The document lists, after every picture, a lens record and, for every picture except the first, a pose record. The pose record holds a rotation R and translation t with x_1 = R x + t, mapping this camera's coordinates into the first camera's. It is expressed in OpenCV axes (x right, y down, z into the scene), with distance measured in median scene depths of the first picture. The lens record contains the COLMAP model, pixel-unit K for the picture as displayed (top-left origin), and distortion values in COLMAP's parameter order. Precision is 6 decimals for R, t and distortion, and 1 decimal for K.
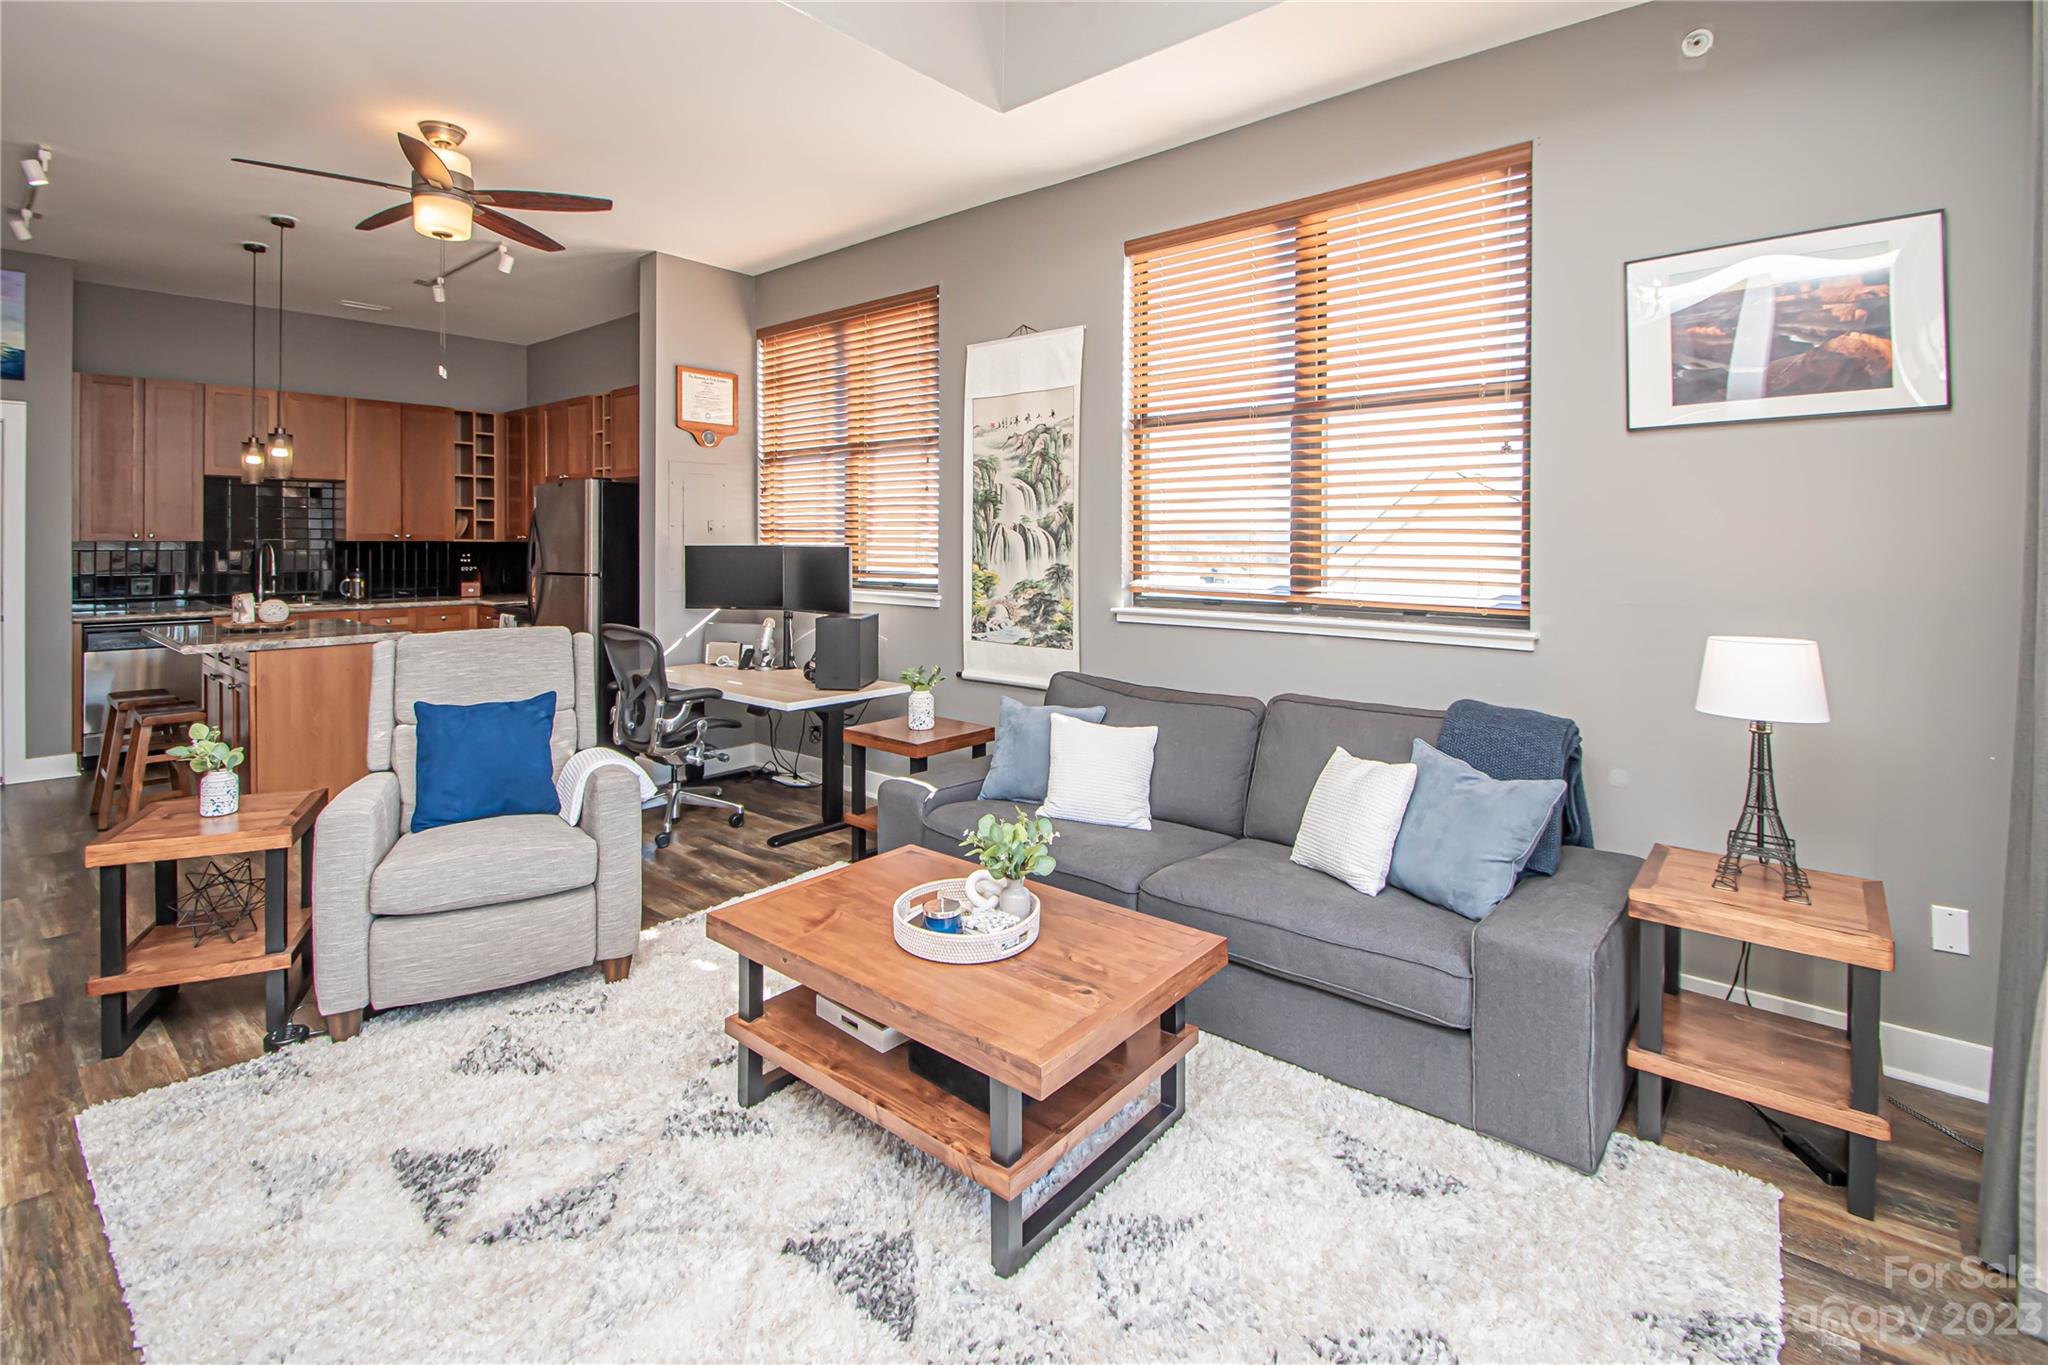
lens RADIAL K [[921.6, 0, 999.0], [0, 921.6, 543.1], [0, 0, 1]] dist [0.001520, -0.009668]
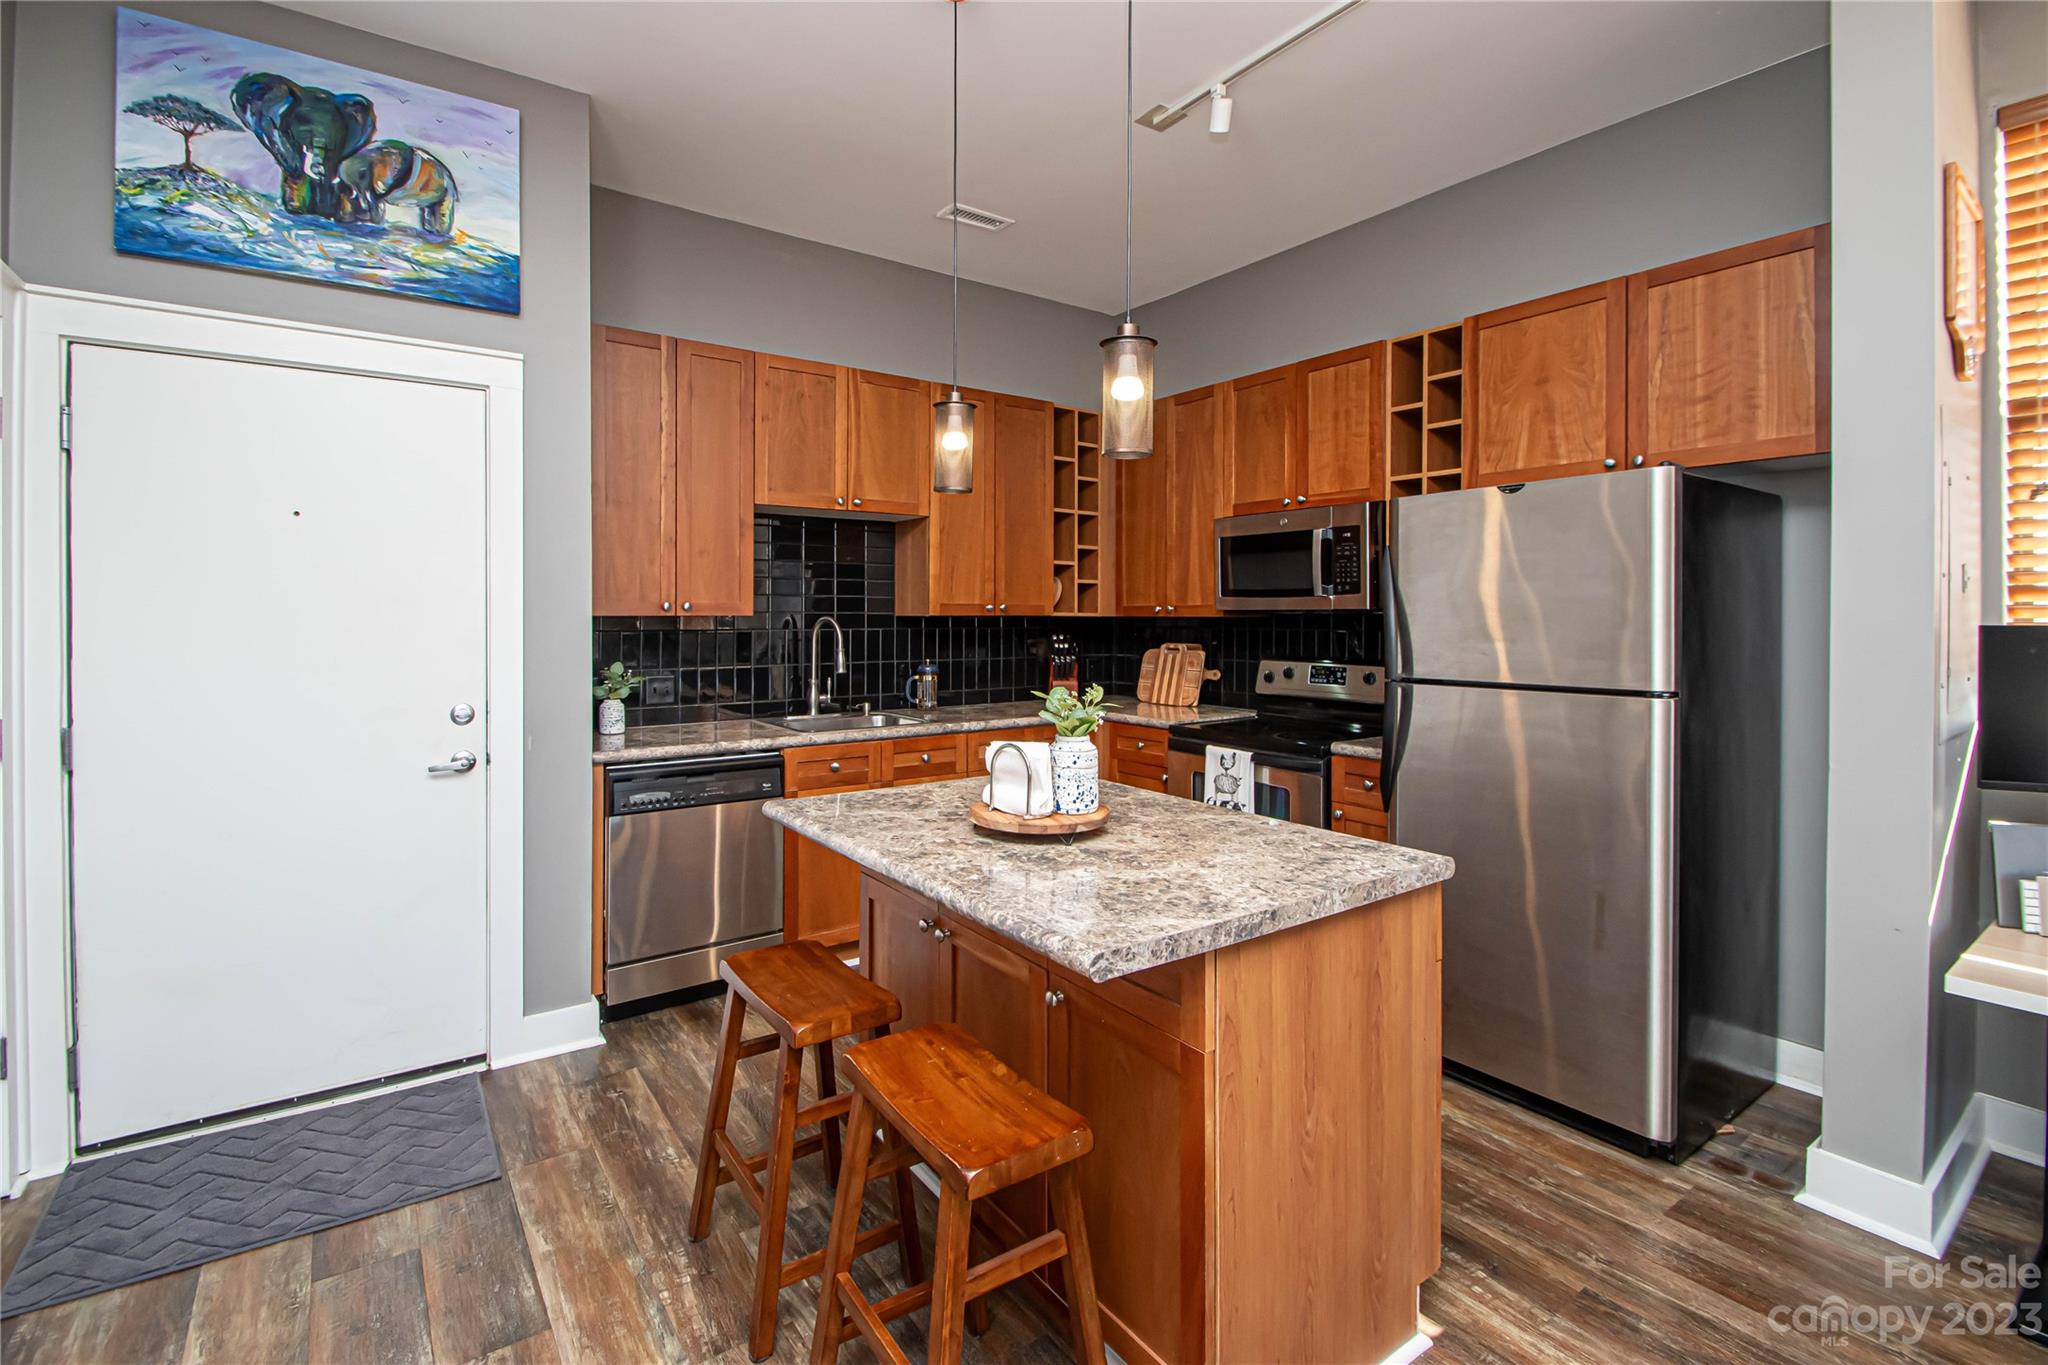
lens RADIAL K [[921.6, 0, 997.8], [0, 921.6, 619.2], [0, 0, 1]] dist [0.001520, -0.009668]
pose [[0.966656, 0.001565, -0.256072, -0.792790], [-0.001696, 0.999999, -0.000292, 0.000691], [0.256071, 0.000717, 0.966658, 0.654338]]
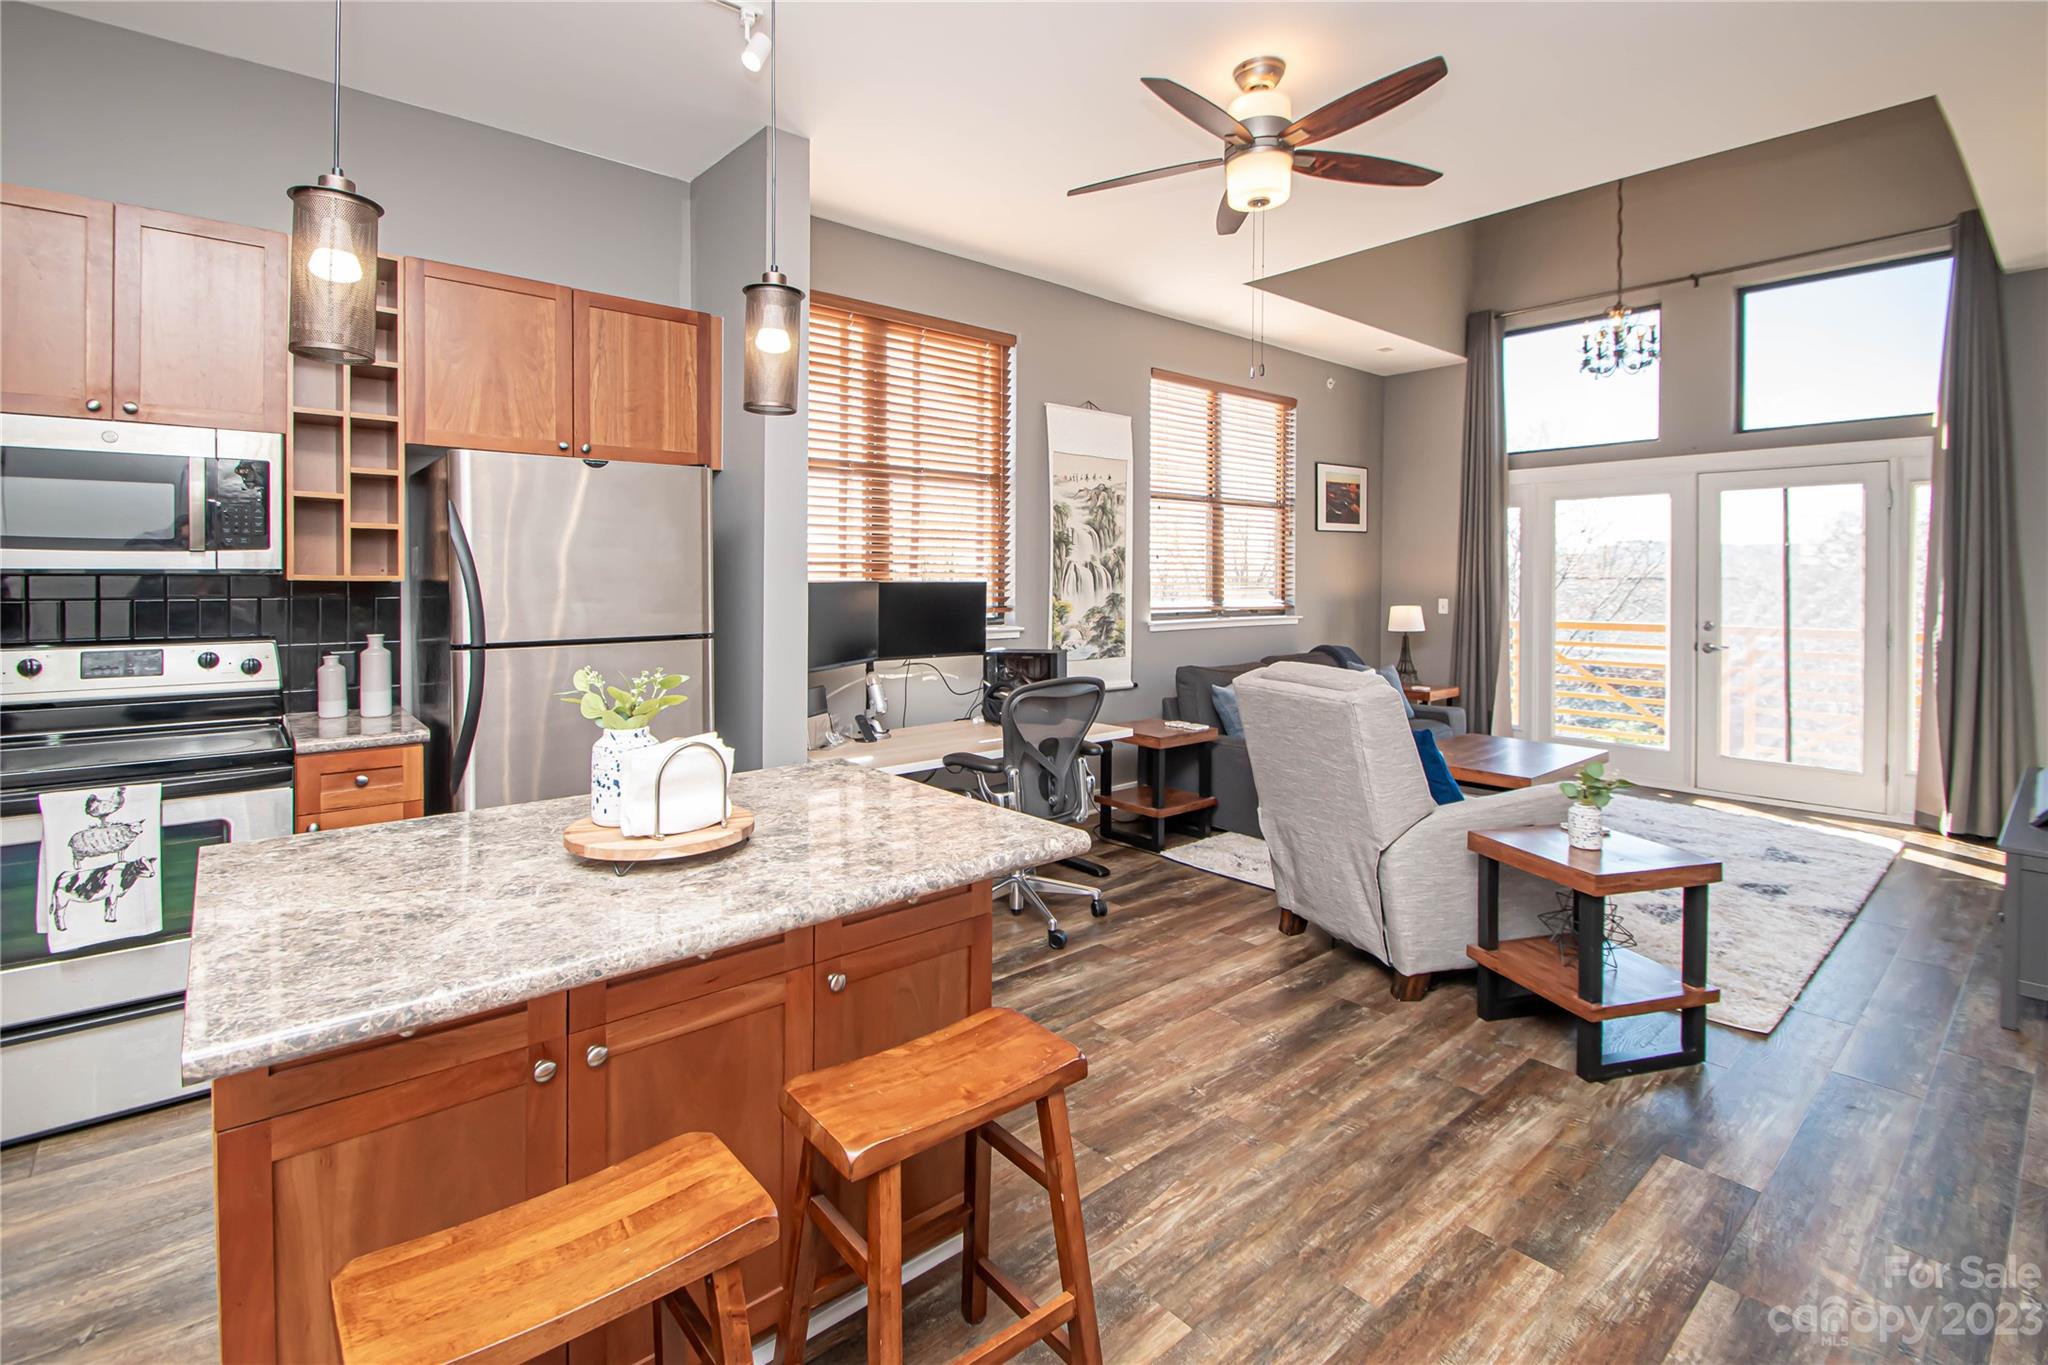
lens RADIAL K [[921.6, 0, 1003.5], [0, 921.6, 589.4], [0, 0, 1]] dist [0.001520, -0.009668]
pose [[0.169449, -0.015271, 0.985421, -1.222500], [0.003213, 0.999883, 0.014942, -0.002692], [-0.985534, 0.000634, 0.169479, 0.909550]]
